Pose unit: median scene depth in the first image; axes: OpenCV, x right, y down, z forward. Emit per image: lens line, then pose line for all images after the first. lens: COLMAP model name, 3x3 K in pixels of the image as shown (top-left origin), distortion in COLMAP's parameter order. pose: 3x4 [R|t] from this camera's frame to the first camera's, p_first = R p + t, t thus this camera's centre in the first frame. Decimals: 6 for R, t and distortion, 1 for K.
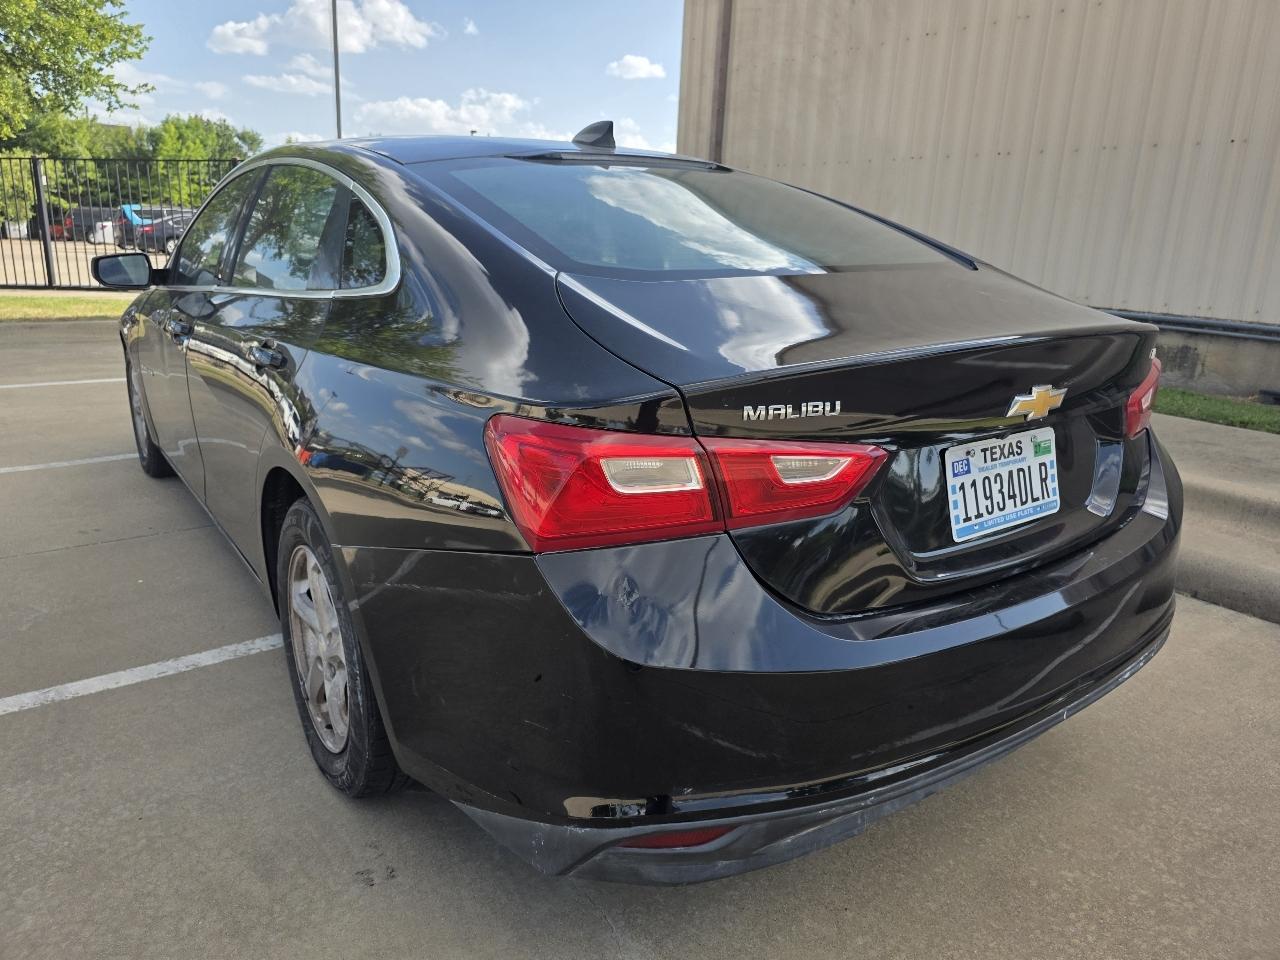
lens RADIAL K [[865.2, 0, 633.8], [0, 865.2, 438.5], [0, 0, 1]] dist [0.041469, -0.043342]
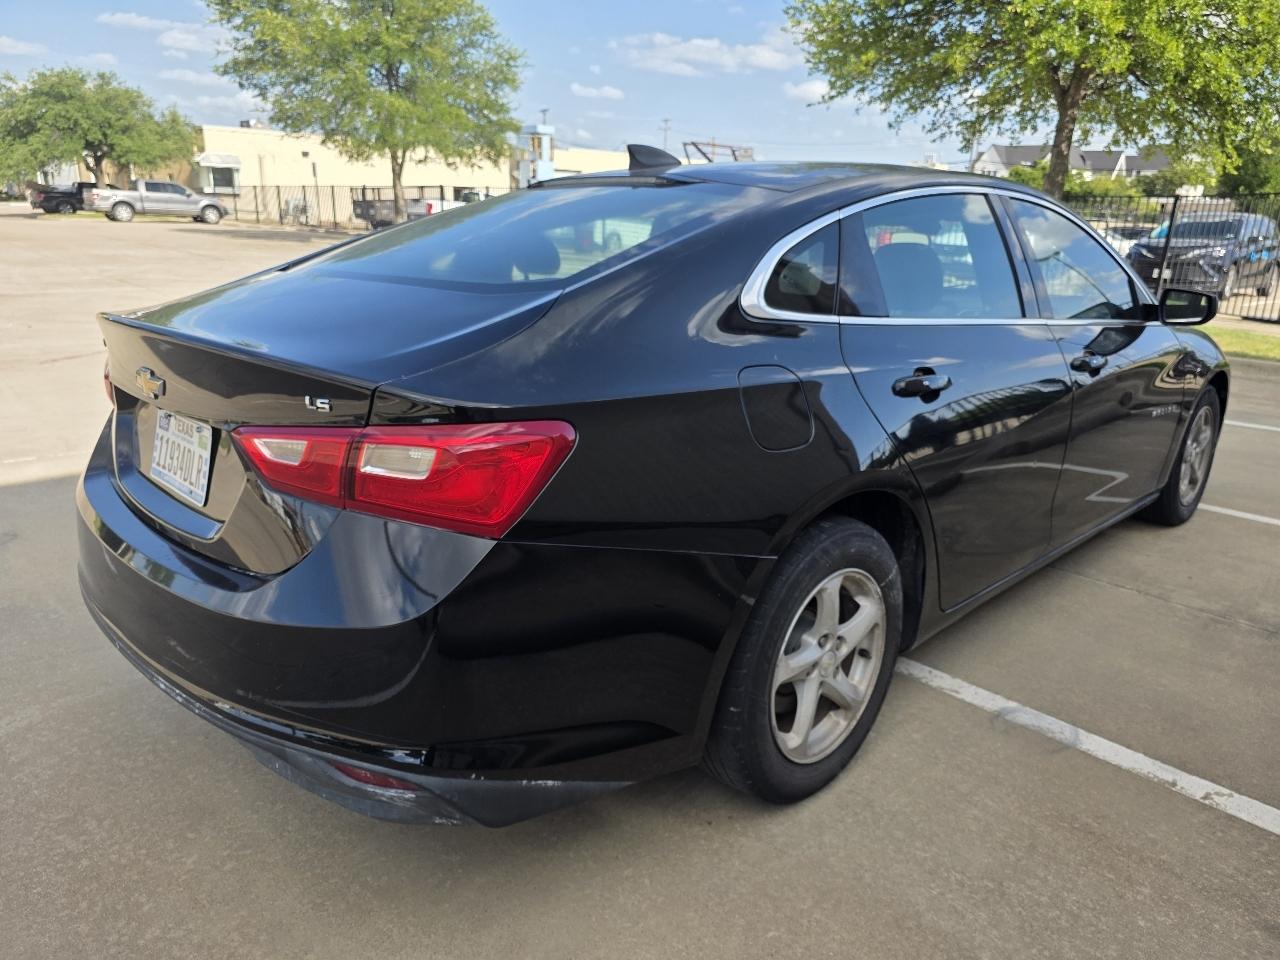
lens RADIAL K [[866.0, 0, 650.6], [0, 866.0, 475.2], [0, 0, 1]] dist [0.037741, -0.037769]
pose [[0.180217, 0.249879, -0.951358, 1.630704], [-0.253104, 0.946406, 0.200632, -0.309634], [0.950505, 0.204635, 0.233804, 1.313443]]
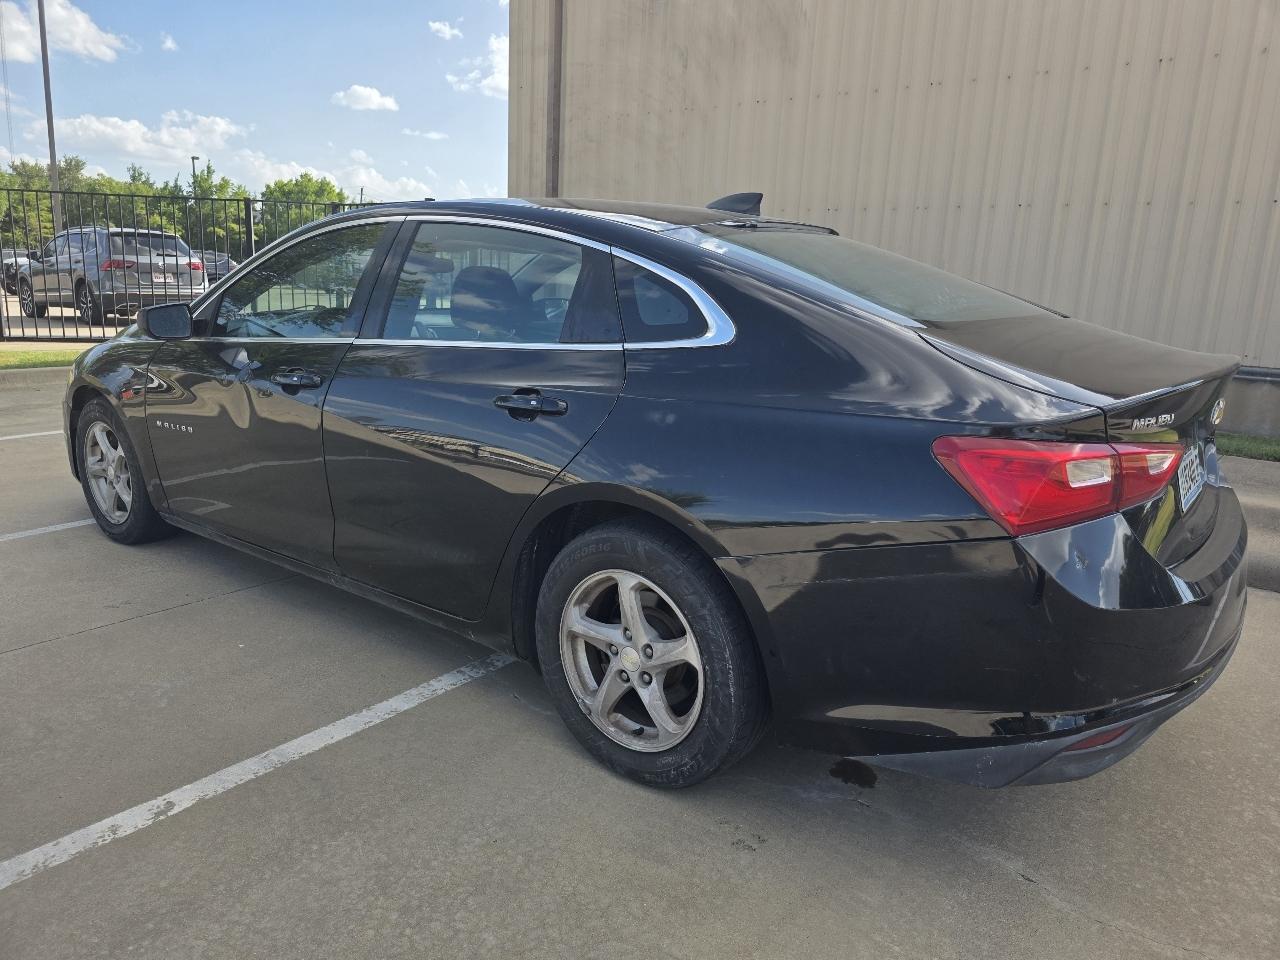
lens RADIAL K [[863.2, 0, 650.1], [0, 863.2, 448.9], [0, 0, 1]] dist [0.045098, -0.042443]
pose [[0.956518, -0.053994, 0.286630, -0.793454], [0.062571, 0.997823, -0.020840, -0.006848], [-0.284881, 0.037868, 0.957815, -0.099150]]
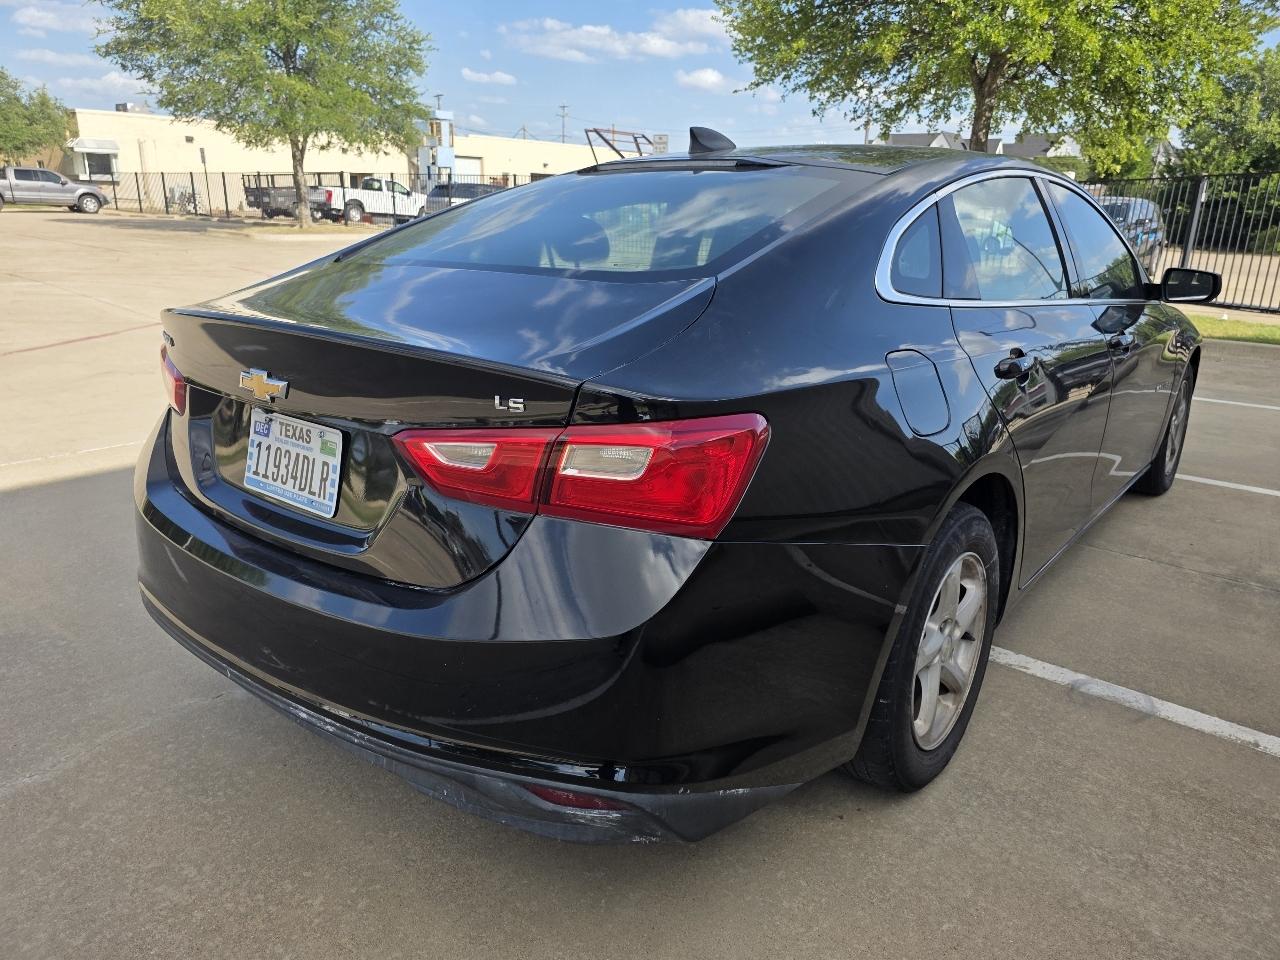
lens RADIAL K [[864.1, 0, 648.1], [0, 864.1, 464.7], [0, 0, 1]] dist [0.041974, -0.039352]
pose [[0.285153, 0.244454, -0.926785, 1.520524], [-0.238490, 0.954615, 0.178416, -0.236687], [0.928337, 0.170153, 0.330511, 1.042464]]
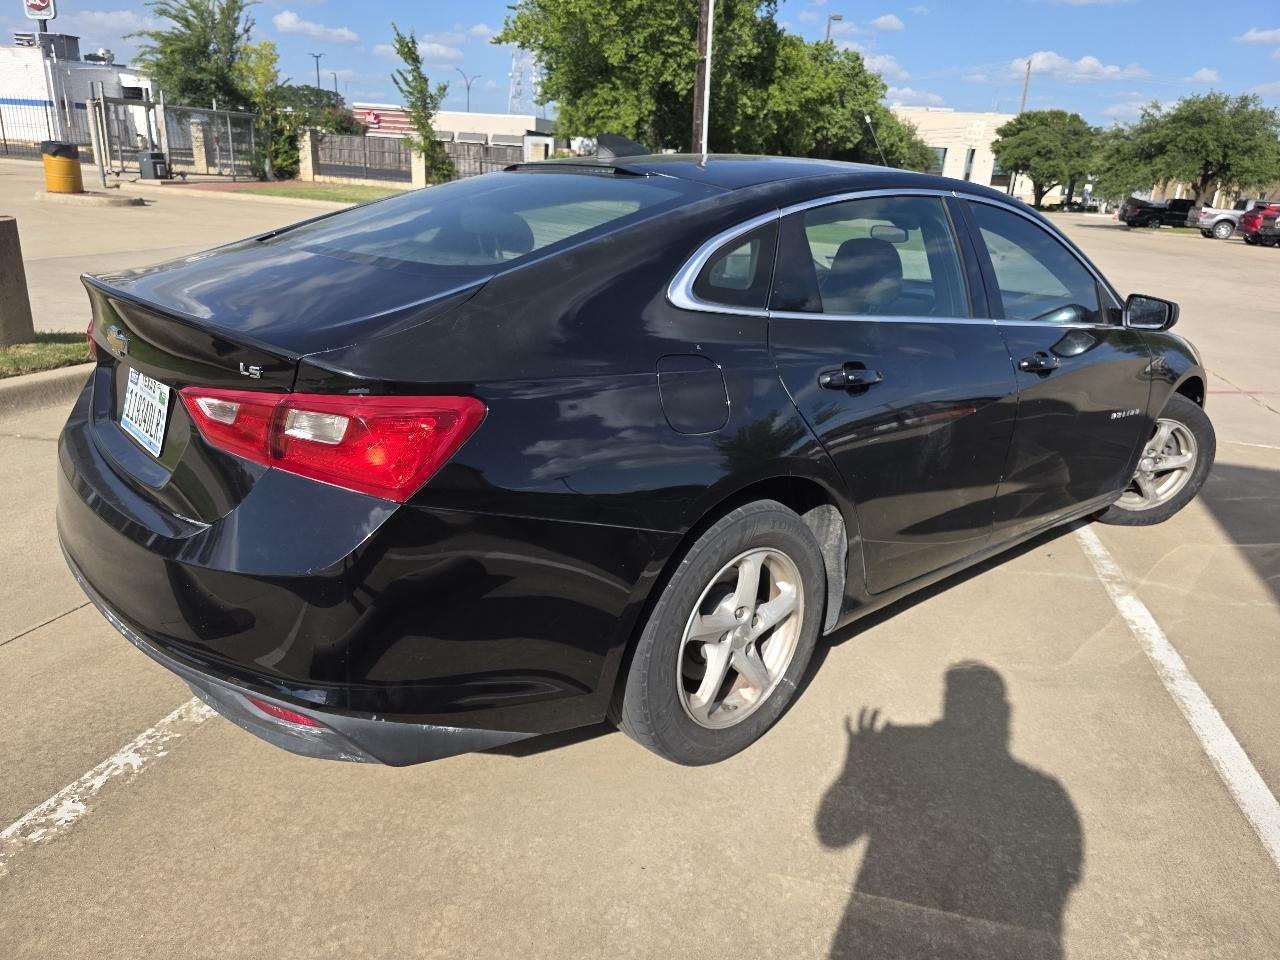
lens RADIAL K [[863.2, 0, 650.1], [0, 863.2, 448.9], [0, 0, 1]] dist [0.045098, -0.042443]
pose [[0.136440, 0.260838, -0.955692, 1.724508], [-0.298714, 0.930644, 0.211356, -0.373148], [0.944539, 0.256641, 0.204893, 1.430042]]
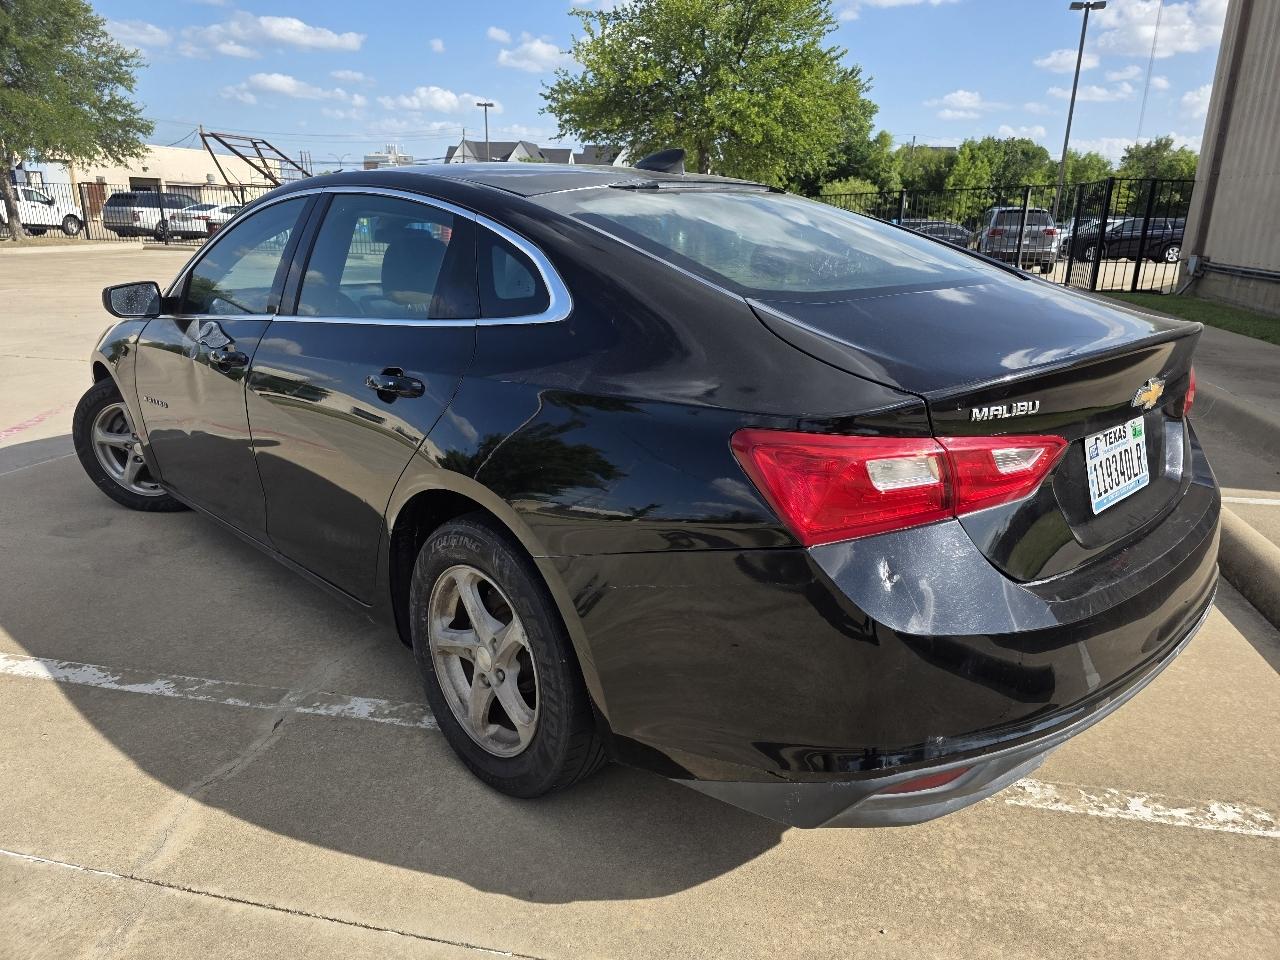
lens RADIAL K [[860.7, 0, 654.2], [0, 860.7, 455.5], [0, 0, 1]] dist [0.050453, -0.045561]
pose [[0.987448, -0.059729, 0.146216, -0.365730], [0.057739, 0.998173, 0.017817, -0.015672], [-0.147013, -0.009151, 0.989092, -0.077132]]
